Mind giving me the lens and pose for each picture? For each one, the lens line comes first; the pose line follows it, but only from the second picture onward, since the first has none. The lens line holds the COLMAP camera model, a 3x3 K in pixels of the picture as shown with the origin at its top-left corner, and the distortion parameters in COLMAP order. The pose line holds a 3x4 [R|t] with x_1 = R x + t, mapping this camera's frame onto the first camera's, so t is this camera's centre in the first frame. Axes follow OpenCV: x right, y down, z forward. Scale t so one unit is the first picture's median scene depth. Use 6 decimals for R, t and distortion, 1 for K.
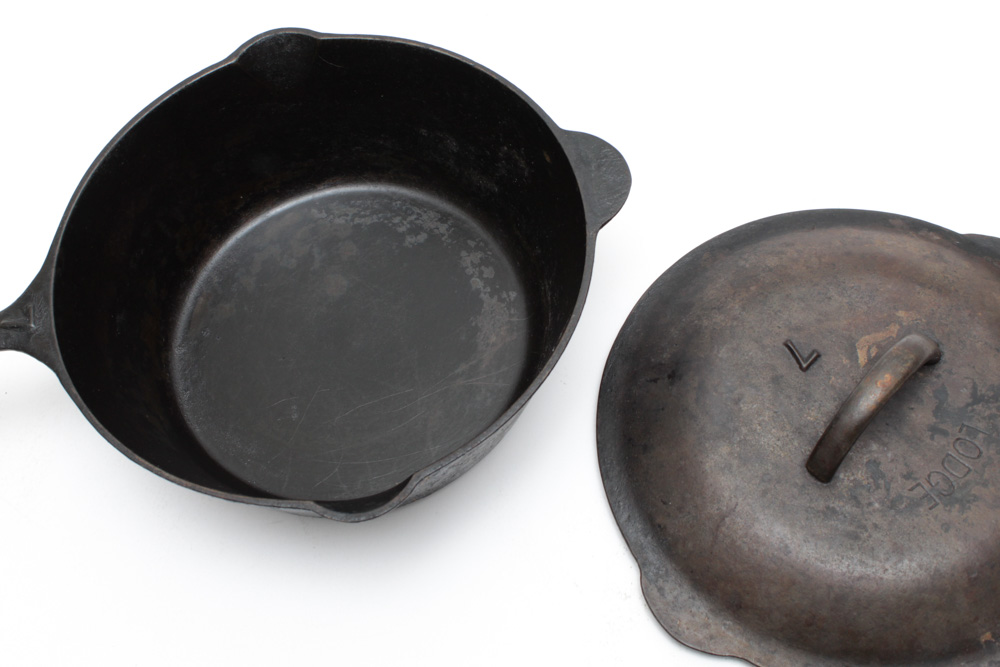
lens RADIAL K [[1169.9, 0, 499.4], [0, 1169.9, 339.8], [0, 0, 1]] dist [-0.054132, 0.000000]
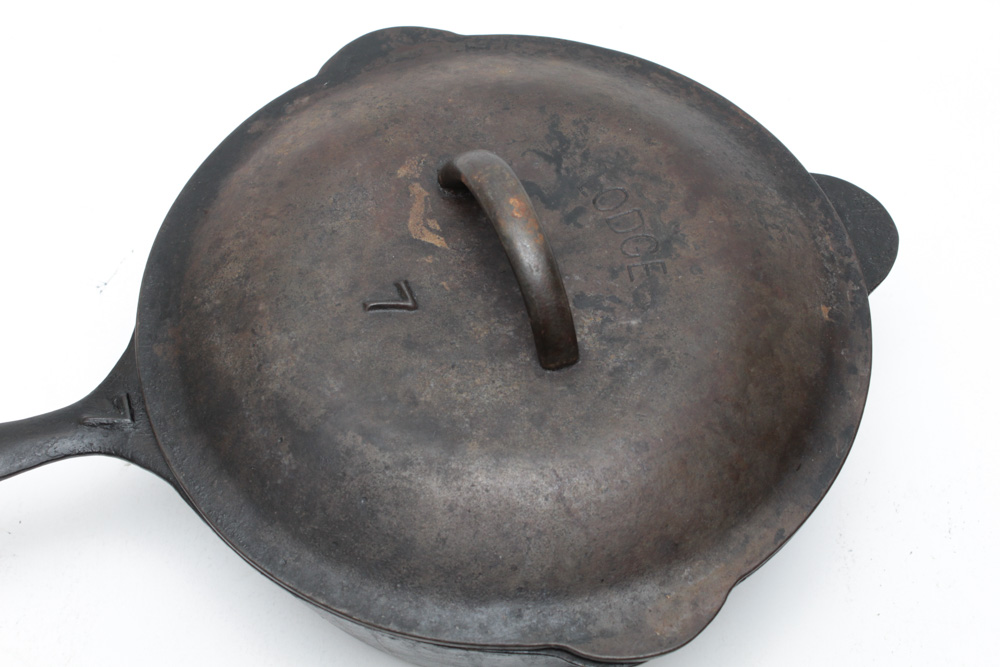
lens RADIAL K [[1680.6, 0, 490.8], [0, 1680.6, 334.3], [0, 0, 1]] dist [-0.059500, 0.000000]
pose [[0.398159, -0.716024, 0.573392, -0.319155], [0.786686, 0.588023, 0.188026, -0.121802], [-0.471799, 0.376215, 0.797413, 0.185887]]
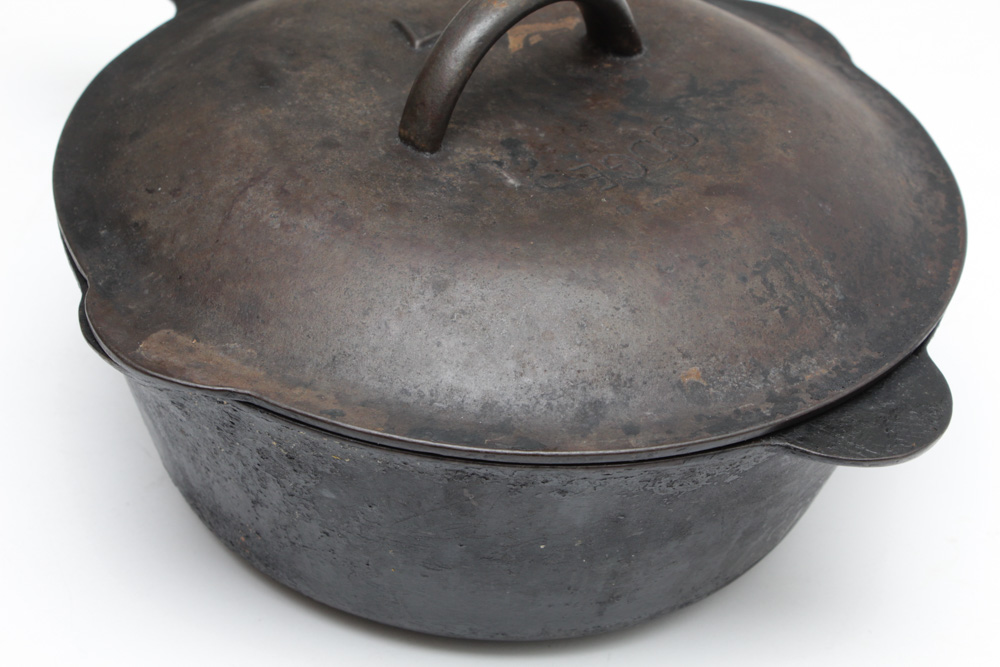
lens RADIAL K [[1948.2, 0, 495.2], [0, 1948.2, 332.7], [0, 0, 1]] dist [-0.009395, 0.000000]
pose [[0.988247, 0.099314, 0.116212, 0.205021], [-0.041142, 0.904960, -0.423504, 0.597490], [-0.147227, 0.413745, 0.898409, 0.160371]]
